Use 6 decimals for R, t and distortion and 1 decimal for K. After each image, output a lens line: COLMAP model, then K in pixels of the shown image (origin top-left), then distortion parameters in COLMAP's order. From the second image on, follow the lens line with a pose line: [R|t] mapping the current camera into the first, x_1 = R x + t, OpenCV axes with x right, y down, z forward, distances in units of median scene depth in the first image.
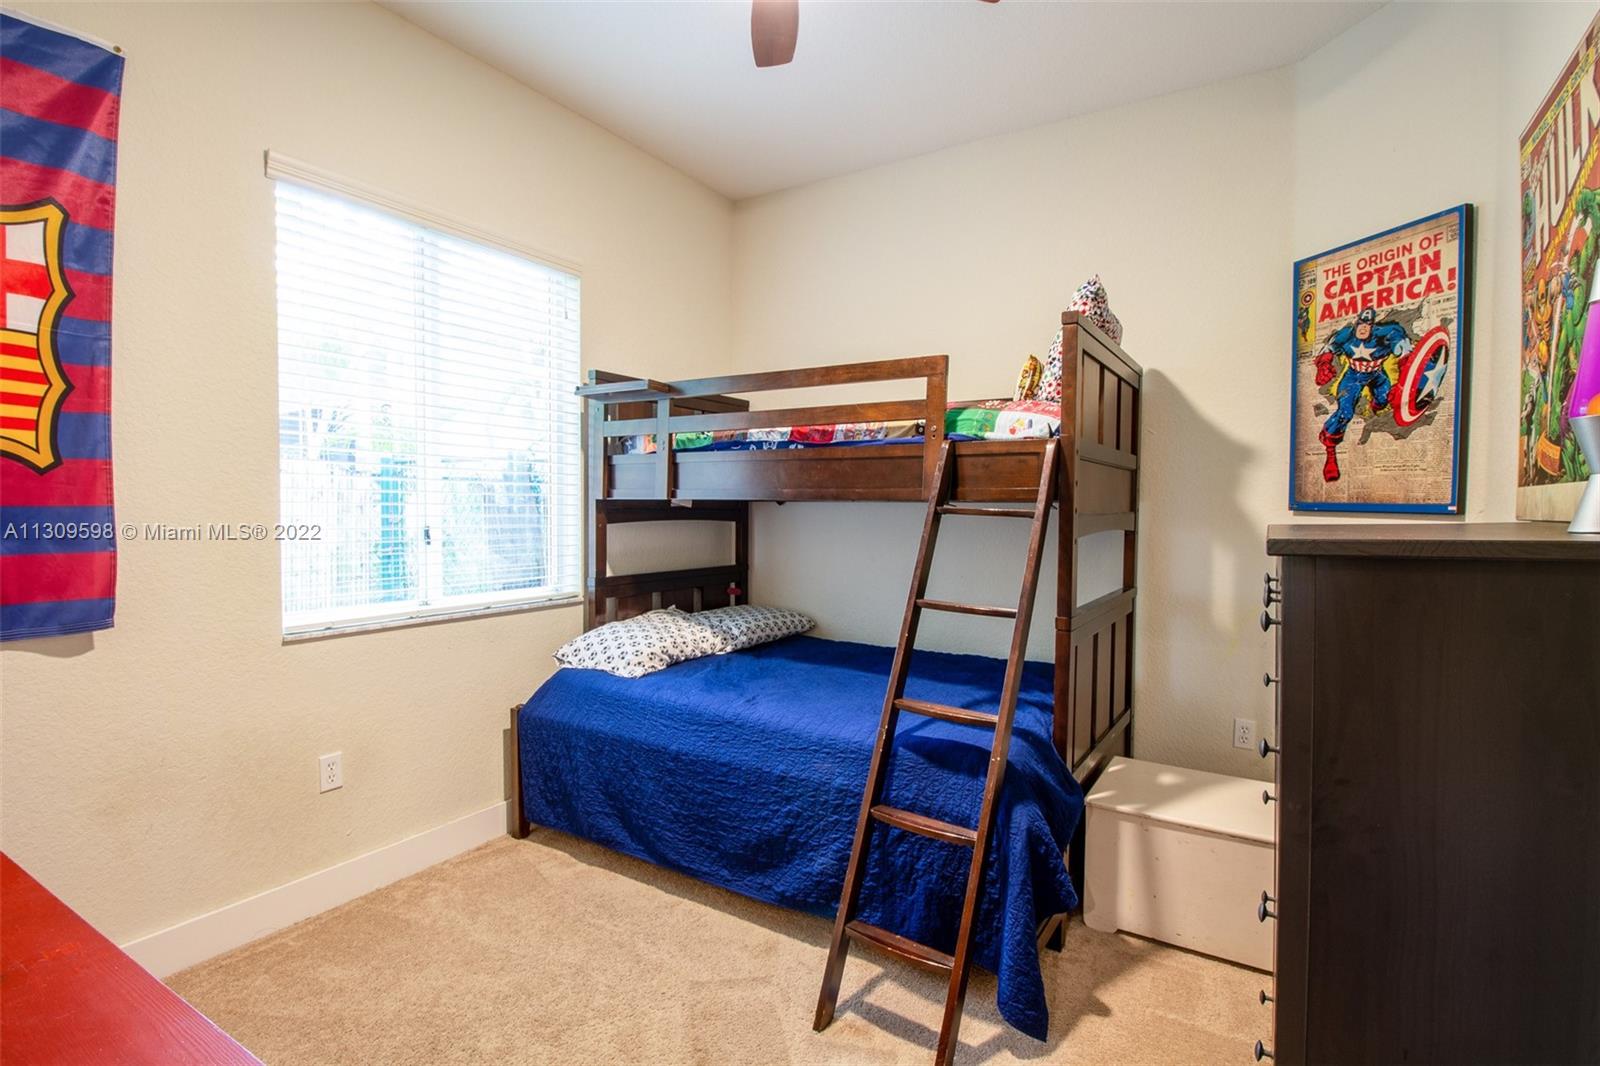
lens RADIAL K [[755.0, 0, 808.8], [0, 755.0, 530.8], [0, 0, 1]] dist [0.003948, -0.014303]
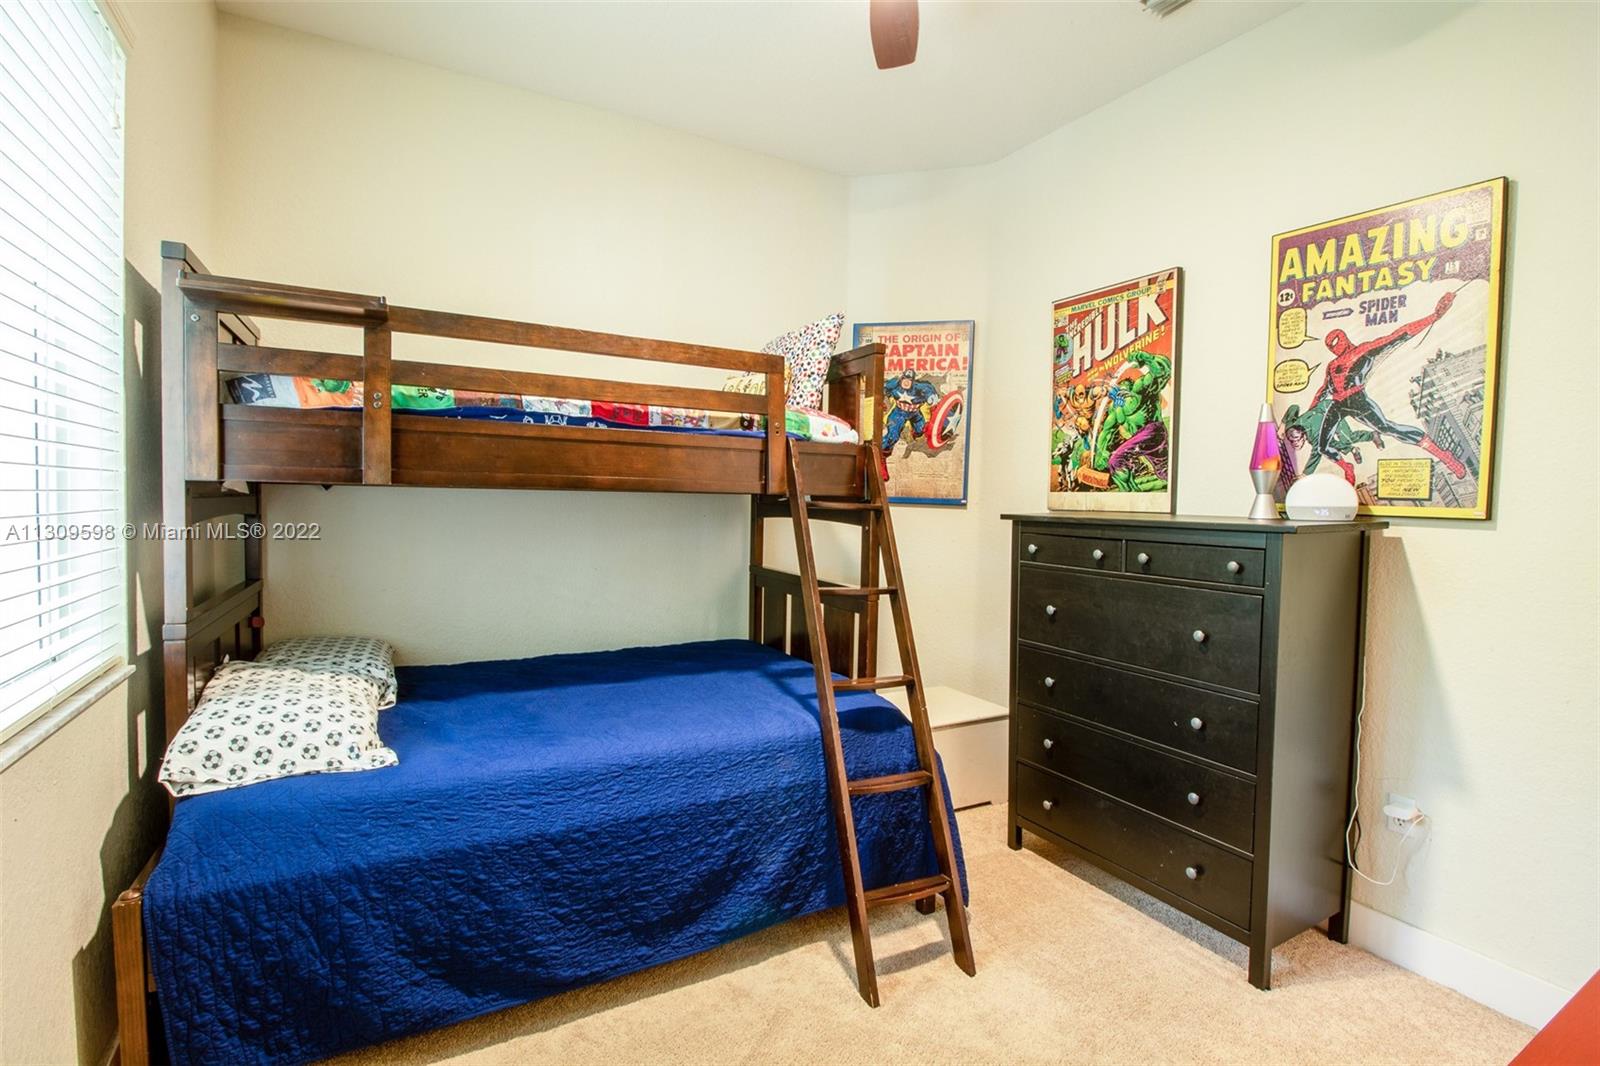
lens RADIAL K [[755.0, 0, 808.8], [0, 755.0, 530.8], [0, 0, 1]] dist [0.003948, -0.014303]
pose [[0.481285, -0.035683, 0.875837, -0.723727], [0.012942, 0.999351, 0.033603, -0.024056], [-0.876468, -0.004838, 0.481435, 0.455300]]
